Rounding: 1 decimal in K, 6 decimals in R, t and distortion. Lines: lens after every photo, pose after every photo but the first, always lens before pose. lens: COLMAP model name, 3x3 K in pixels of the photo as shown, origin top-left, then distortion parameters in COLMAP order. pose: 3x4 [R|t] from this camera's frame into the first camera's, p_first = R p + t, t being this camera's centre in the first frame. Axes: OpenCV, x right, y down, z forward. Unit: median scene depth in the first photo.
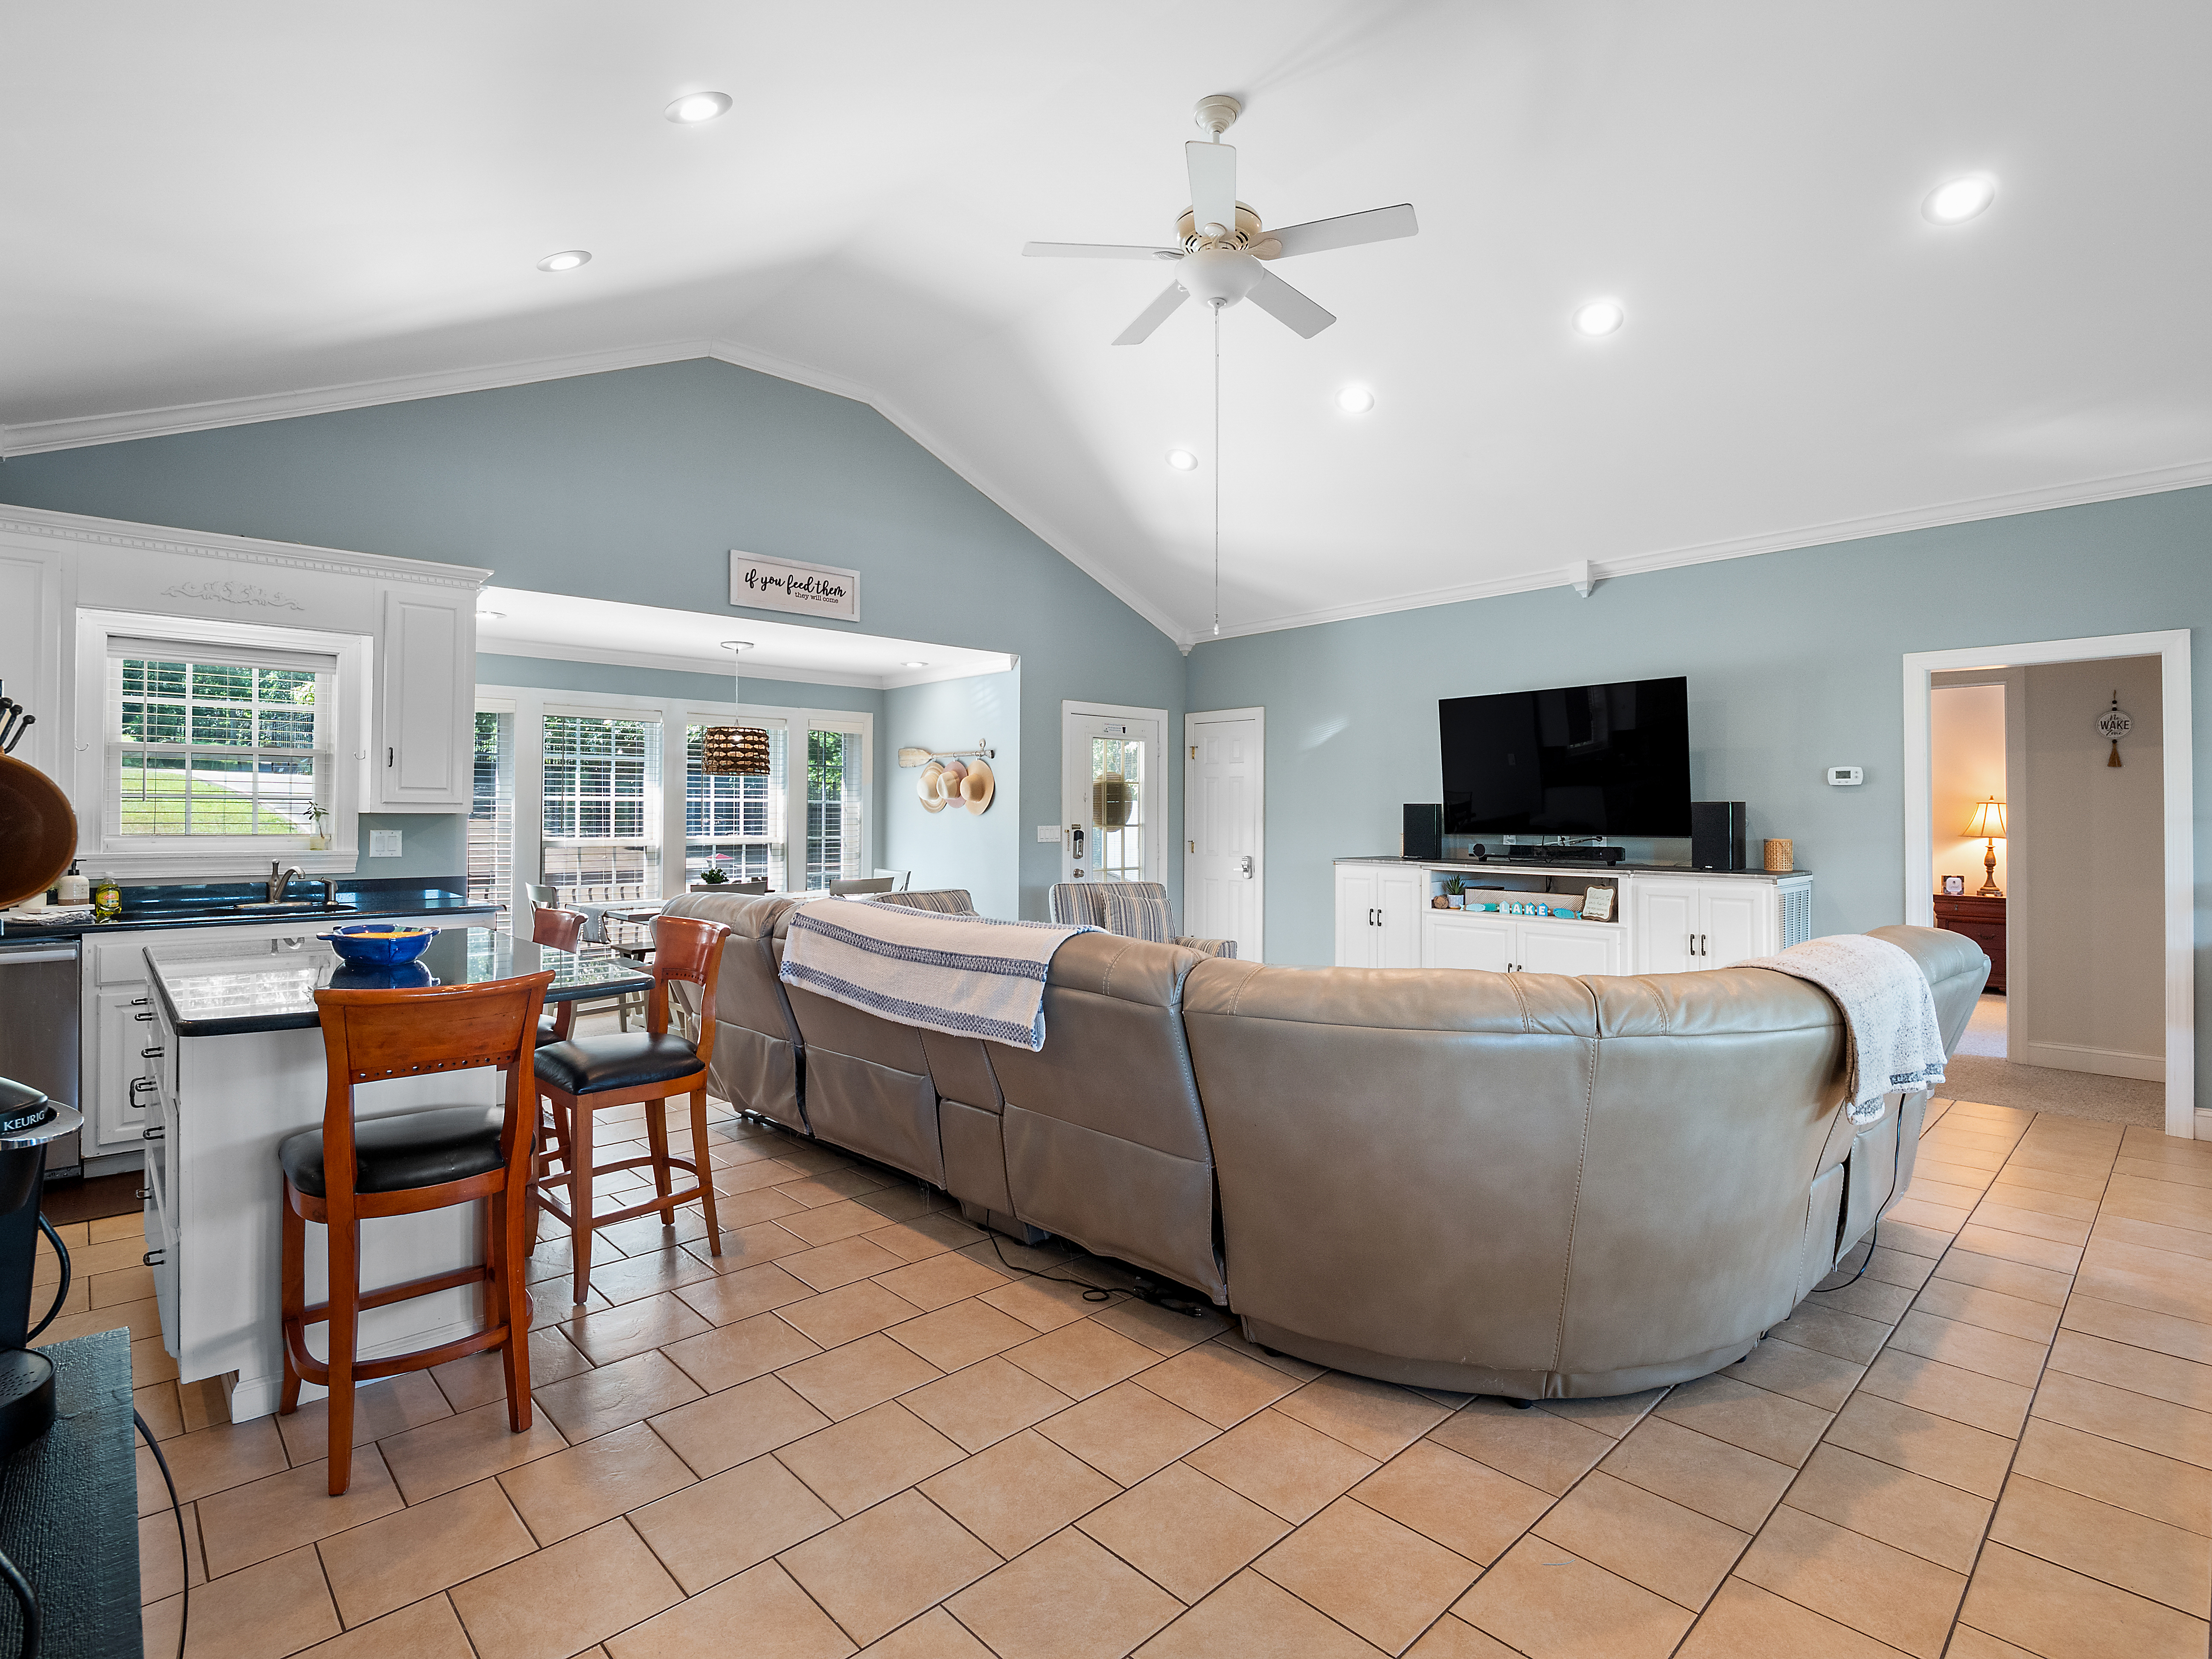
lens RADIAL K [[1084.7, 0, 1096.7], [0, 1084.7, 810.6], [0, 0, 1]] dist [-0.008514, -0.002769]
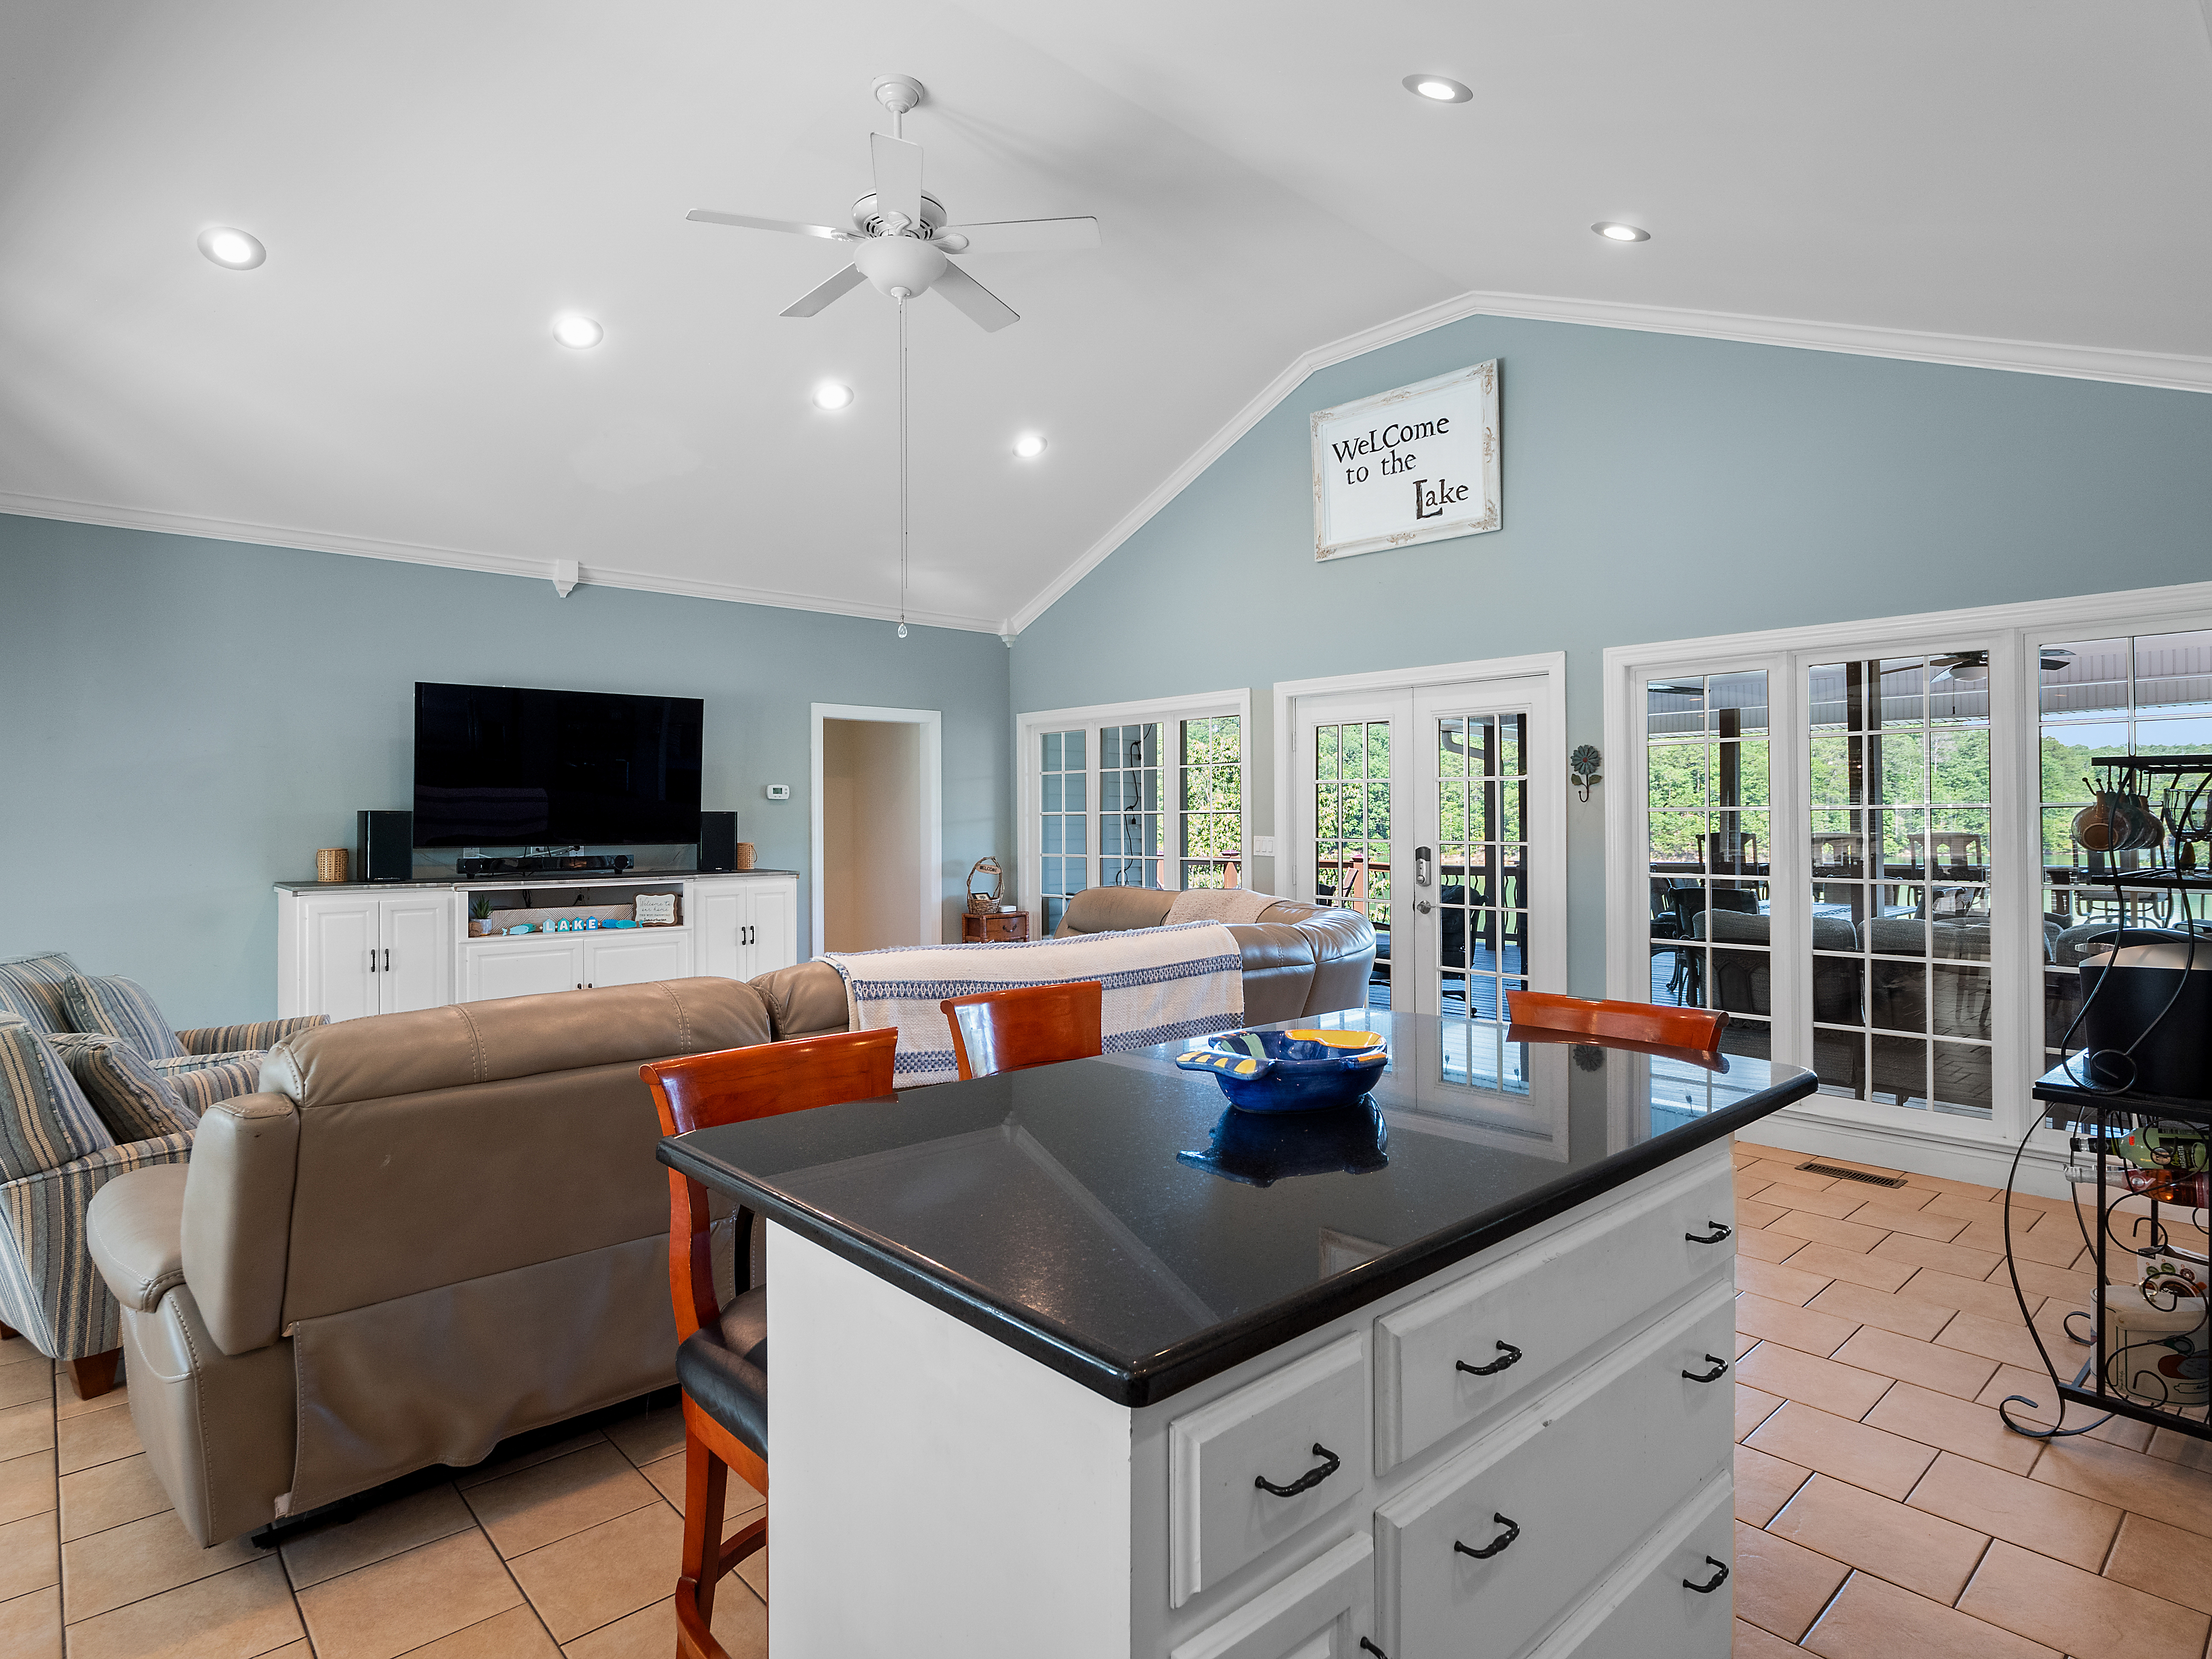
lens RADIAL K [[1186.1, 0, 1082.0], [0, 1186.1, 816.9], [0, 0, 1]] dist [-0.002712, 0.000926]
pose [[0.025068, 0.001108, 0.999685, -0.600540], [-0.000636, 0.999999, -0.001093, -0.001307], [-0.999686, -0.000608, 0.025069, 0.522032]]
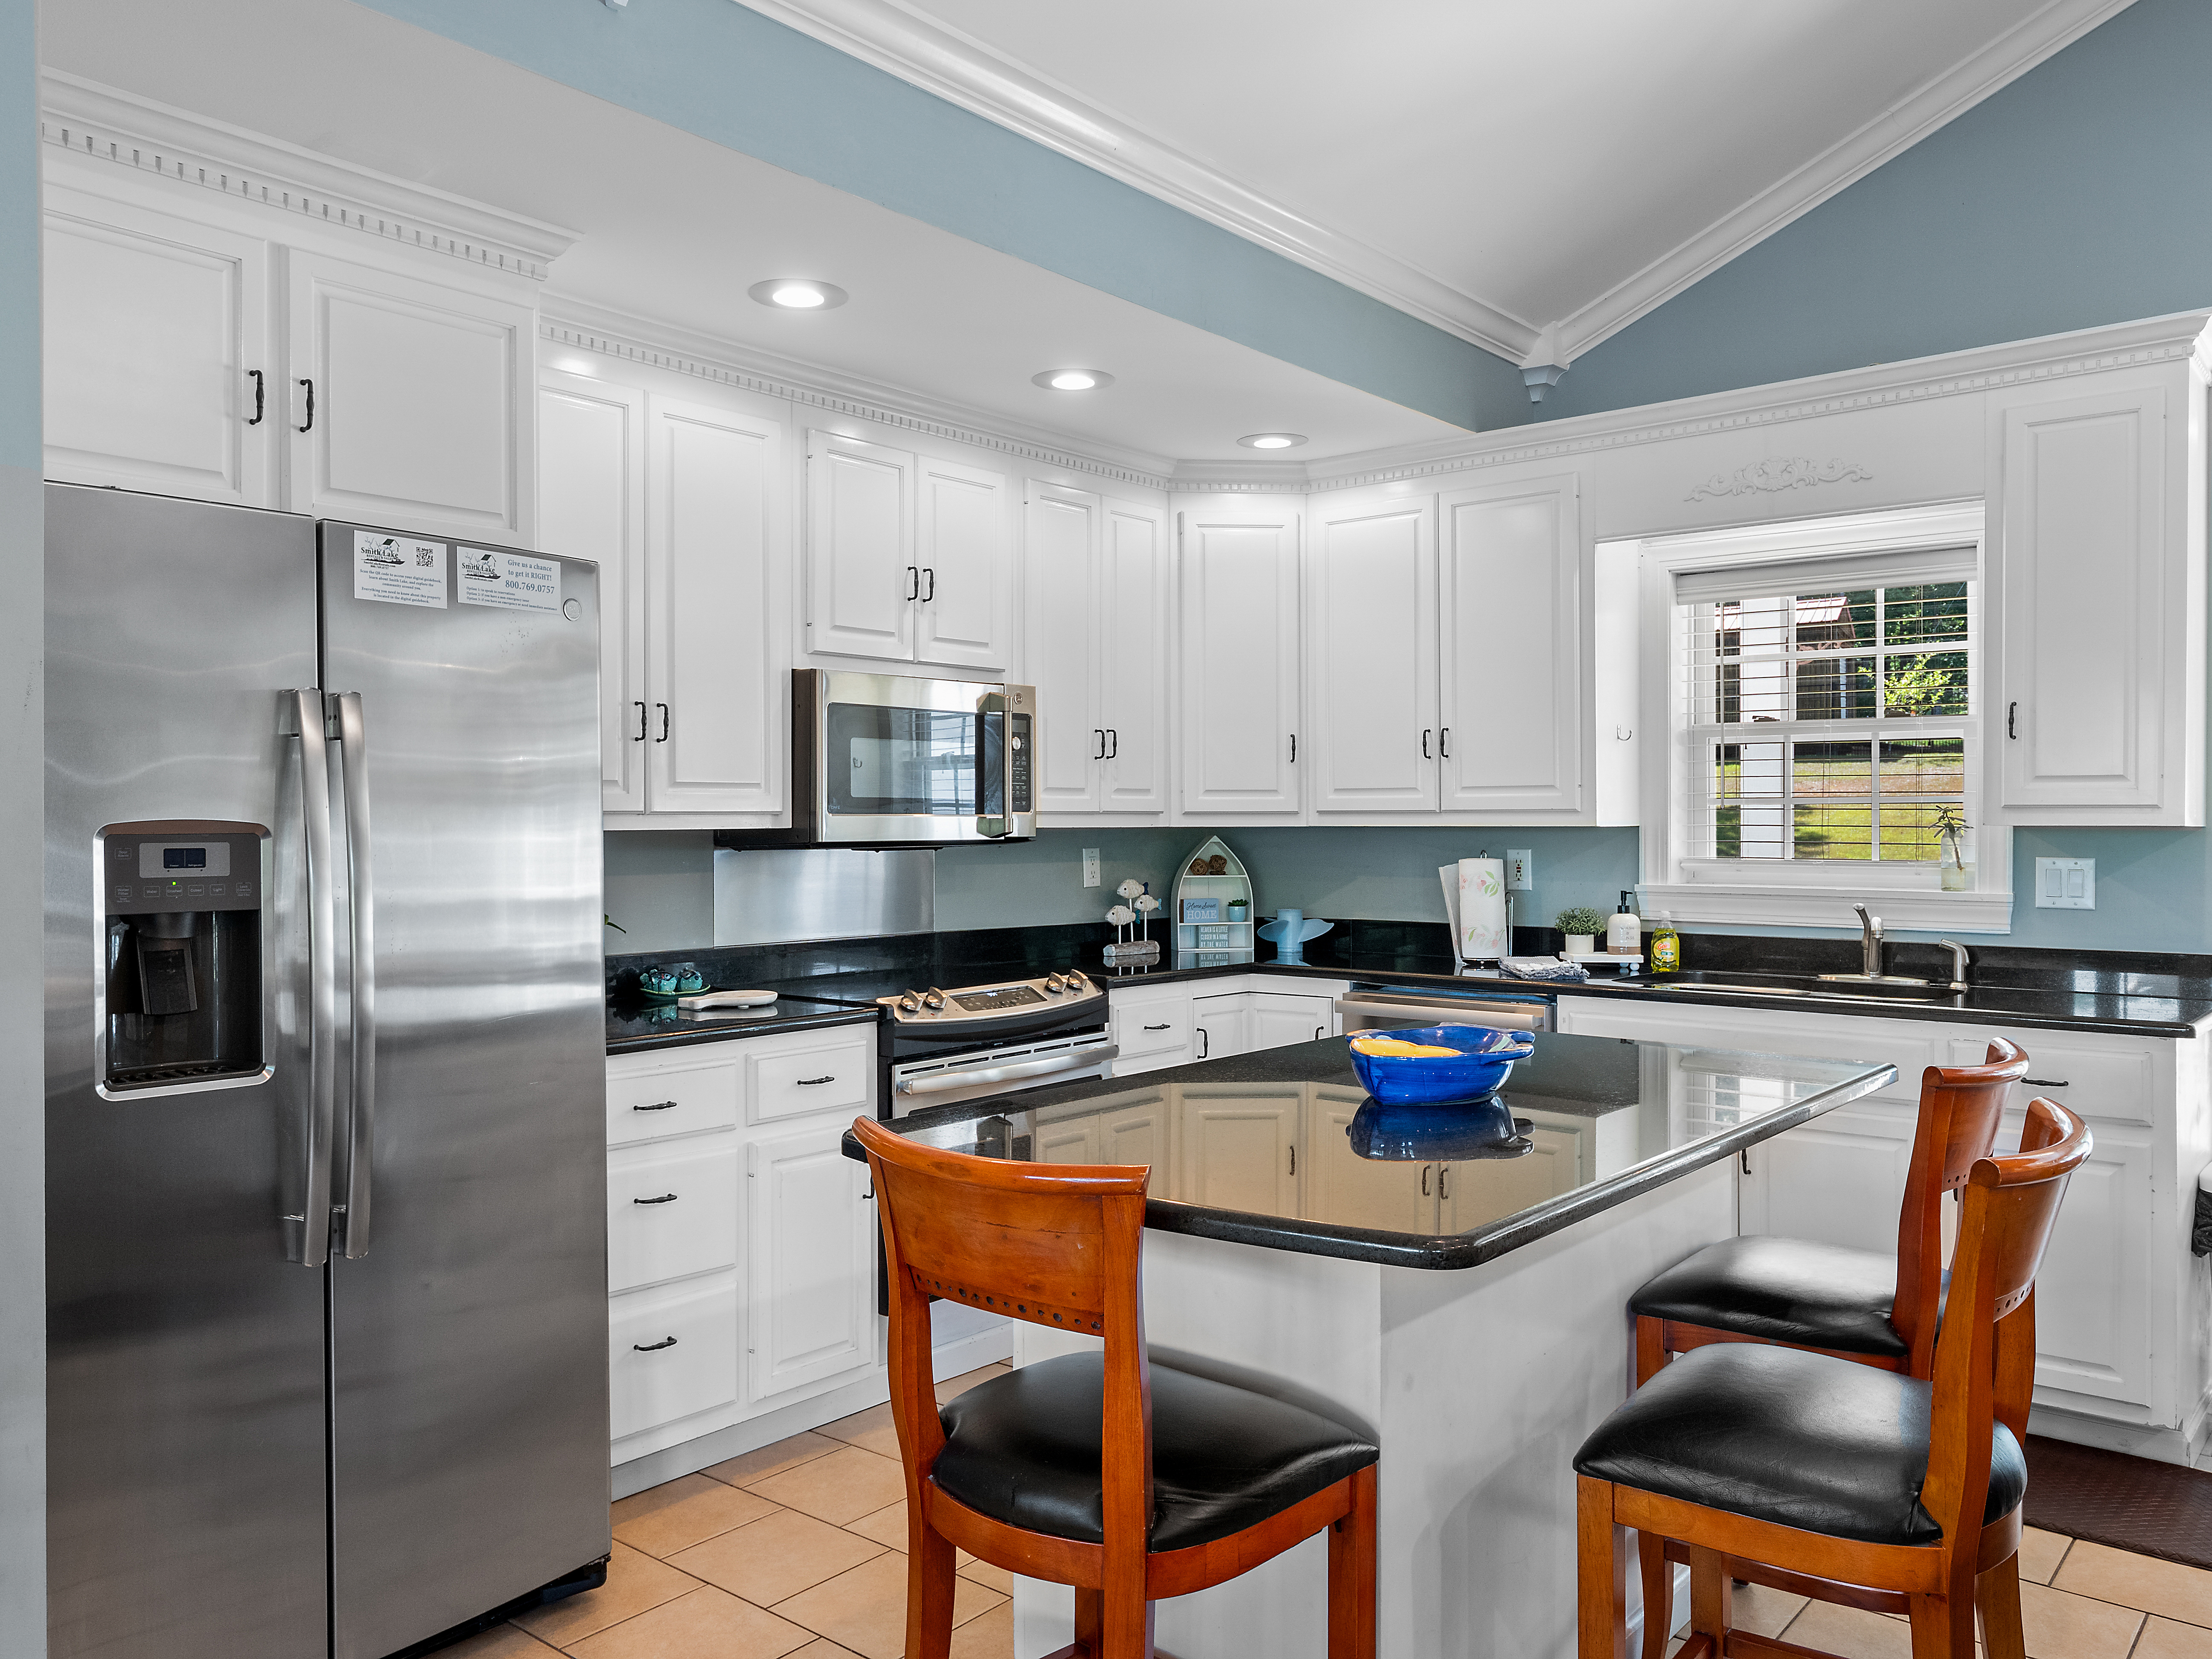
lens RADIAL K [[1651.7, 0, 1089.1], [0, 1651.7, 835.8], [0, 0, 1]] dist [0.005790, 0.001525]
pose [[0.112718, 0.004146, -0.993618, 0.077050], [0.005438, 0.999974, 0.004790, 0.000410], [0.993612, -0.005943, 0.112693, 0.343559]]
